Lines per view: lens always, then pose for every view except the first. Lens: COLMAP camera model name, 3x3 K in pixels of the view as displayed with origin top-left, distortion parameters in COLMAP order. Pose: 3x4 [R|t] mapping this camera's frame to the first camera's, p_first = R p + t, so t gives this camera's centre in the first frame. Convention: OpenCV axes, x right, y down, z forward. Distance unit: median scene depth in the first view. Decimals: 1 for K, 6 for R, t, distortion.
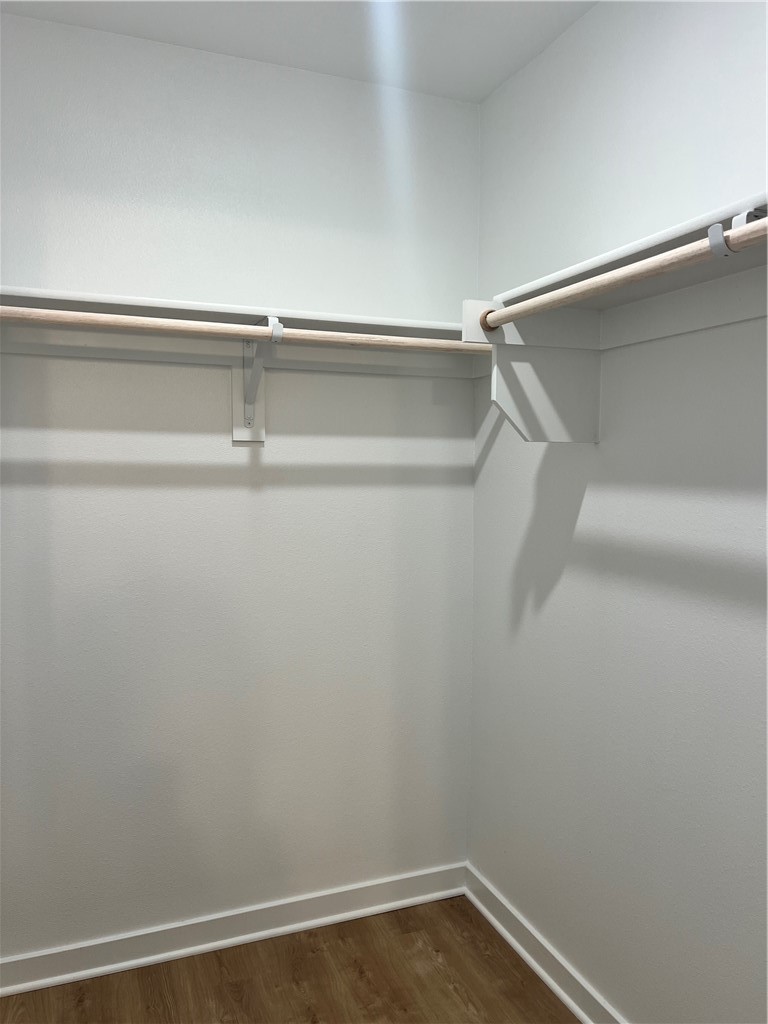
lens RADIAL K [[789.9, 0, 383.4], [0, 789.9, 525.0], [0, 0, 1]] dist [0.098262, -0.118910]
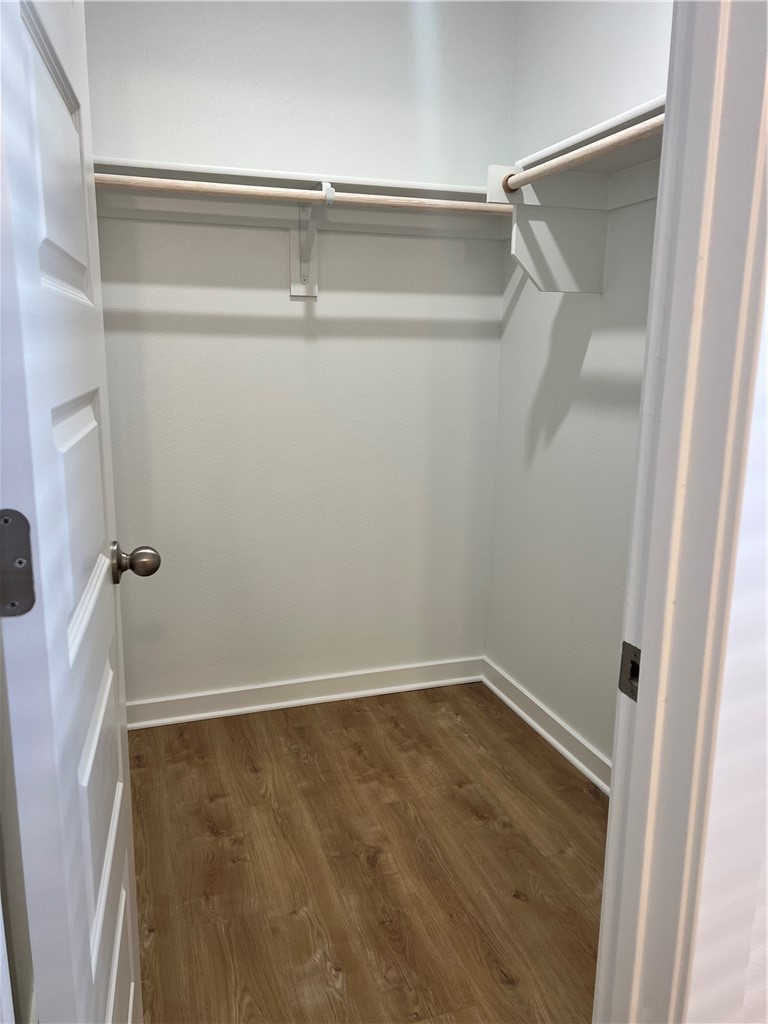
lens RADIAL K [[783.0, 0, 380.9], [0, 783.0, 514.9], [0, 0, 1]] dist [0.071232, -0.054402]
pose [[0.998358, 0.015258, -0.055205, 0.011745], [-0.007565, 0.990546, 0.136974, 0.055441], [0.056773, -0.136331, 0.989035, -0.188312]]
